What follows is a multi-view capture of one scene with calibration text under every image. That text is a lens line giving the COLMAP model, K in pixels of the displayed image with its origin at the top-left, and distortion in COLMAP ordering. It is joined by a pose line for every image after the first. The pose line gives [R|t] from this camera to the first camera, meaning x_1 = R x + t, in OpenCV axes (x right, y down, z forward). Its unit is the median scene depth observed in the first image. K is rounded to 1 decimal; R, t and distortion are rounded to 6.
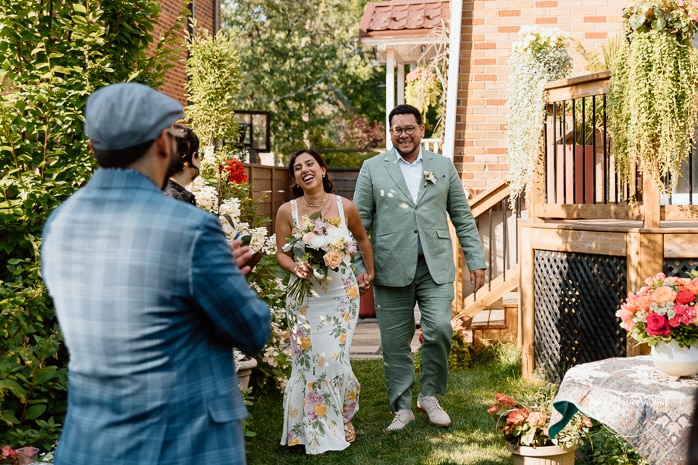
lens RADIAL K [[1003.0, 0, 348.8], [0, 1003.0, 211.1], [0, 0, 1]] dist [-0.005547, -0.020839]
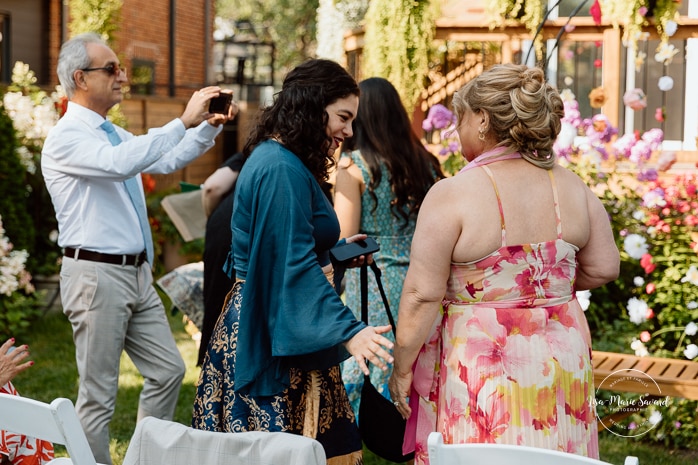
lens RADIAL K [[1247.9, 0, 349.0], [0, 1247.9, 232.5], [0, 0, 1]] dist [0.052699, -0.050136]
pose [[0.988283, 0.038152, -0.147787, 0.474230], [-0.029217, 0.997638, 0.062161, 0.006022], [0.149810, -0.057115, 0.987064, -0.406976]]
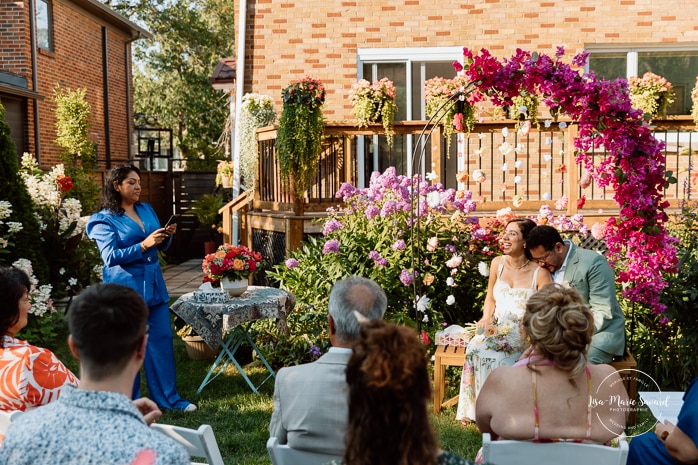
lens RADIAL K [[768.6, 0, 349.0], [0, 768.6, 232.5], [0, 0, 1]] dist [-0.007763, -0.007449]
pose [[0.998464, -0.006014, 0.055081, 0.322006], [0.003034, 0.998535, 0.054022, -0.027413], [-0.055325, -0.053772, 0.997019, -0.346519]]
